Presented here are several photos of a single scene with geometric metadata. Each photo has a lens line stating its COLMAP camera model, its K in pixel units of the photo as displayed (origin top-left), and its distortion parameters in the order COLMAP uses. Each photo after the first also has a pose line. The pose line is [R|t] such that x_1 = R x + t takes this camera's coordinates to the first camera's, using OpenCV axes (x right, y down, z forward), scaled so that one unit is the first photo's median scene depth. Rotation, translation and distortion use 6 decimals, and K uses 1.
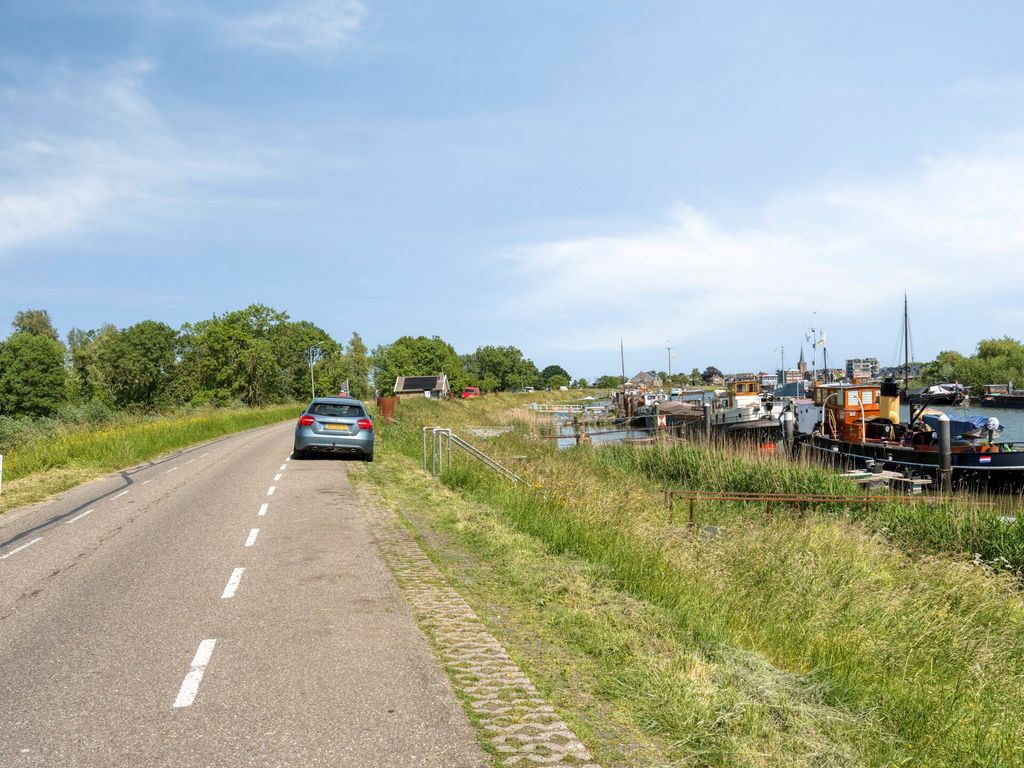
lens RADIAL K [[774.3, 0, 495.8], [0, 774.3, 383.0], [0, 0, 1]] dist [-0.051947, 0.042280]
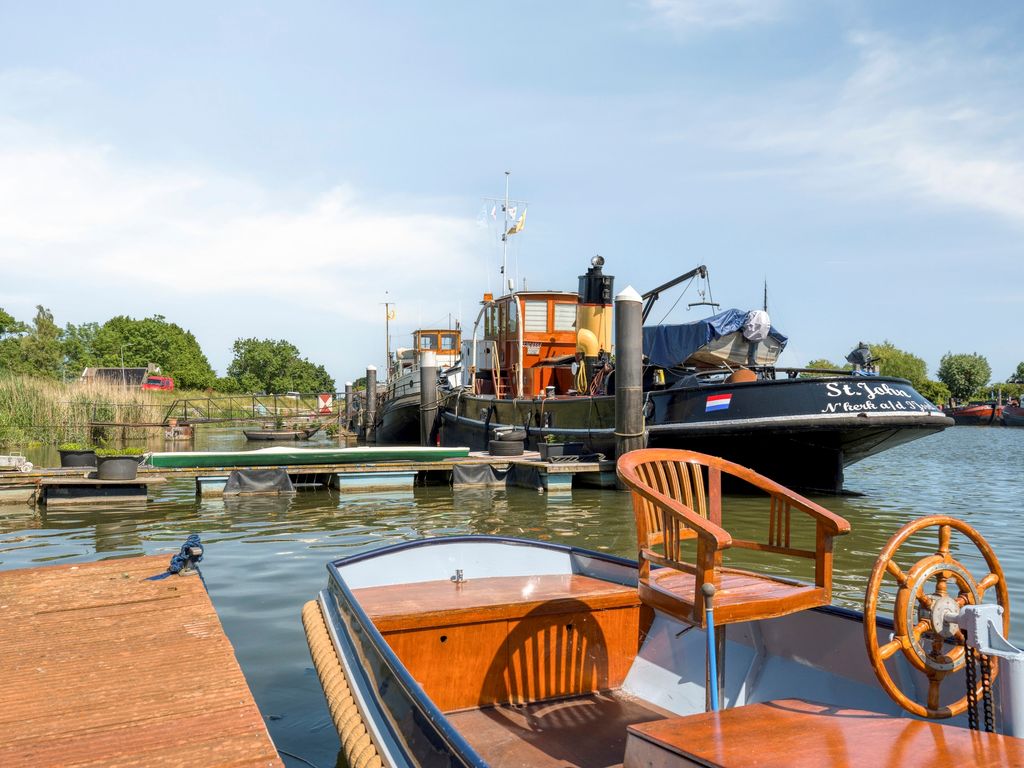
lens RADIAL K [[952.4, 0, 497.8], [0, 952.4, 384.5], [0, 0, 1]] dist [-0.001715, 0.000518]
pose [[0.980694, 0.034171, 0.192539, 0.354900], [-0.030066, 0.999255, -0.024201, 0.083465], [-0.193222, 0.017945, 0.980991, 0.451834]]
